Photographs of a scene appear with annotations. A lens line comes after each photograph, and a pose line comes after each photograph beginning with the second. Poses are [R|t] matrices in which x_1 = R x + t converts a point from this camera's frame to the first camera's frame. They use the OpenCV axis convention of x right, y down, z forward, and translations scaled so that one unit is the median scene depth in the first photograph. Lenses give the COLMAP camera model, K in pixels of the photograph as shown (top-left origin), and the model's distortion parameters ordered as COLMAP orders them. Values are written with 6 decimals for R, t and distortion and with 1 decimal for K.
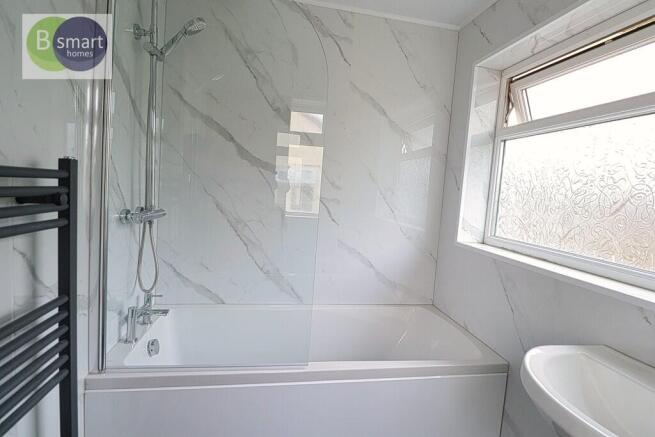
lens RADIAL K [[313.2, 0, 329.4], [0, 313.2, 210.2], [0, 0, 1]] dist [-0.013123, -0.000396]
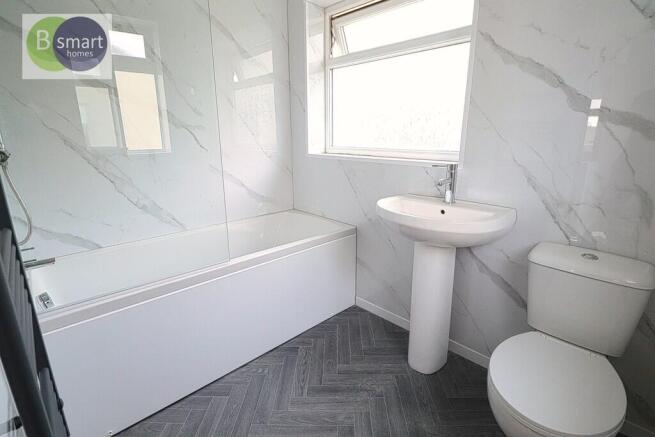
lens RADIAL K [[313.2, 0, 329.4], [0, 313.2, 210.2], [0, 0, 1]] dist [-0.013123, -0.000396]
pose [[0.832233, -0.203509, 0.515725, -0.220803], [0.099845, 0.970002, 0.221648, 0.050974], [-0.545362, -0.132970, 0.827587, -0.124681]]
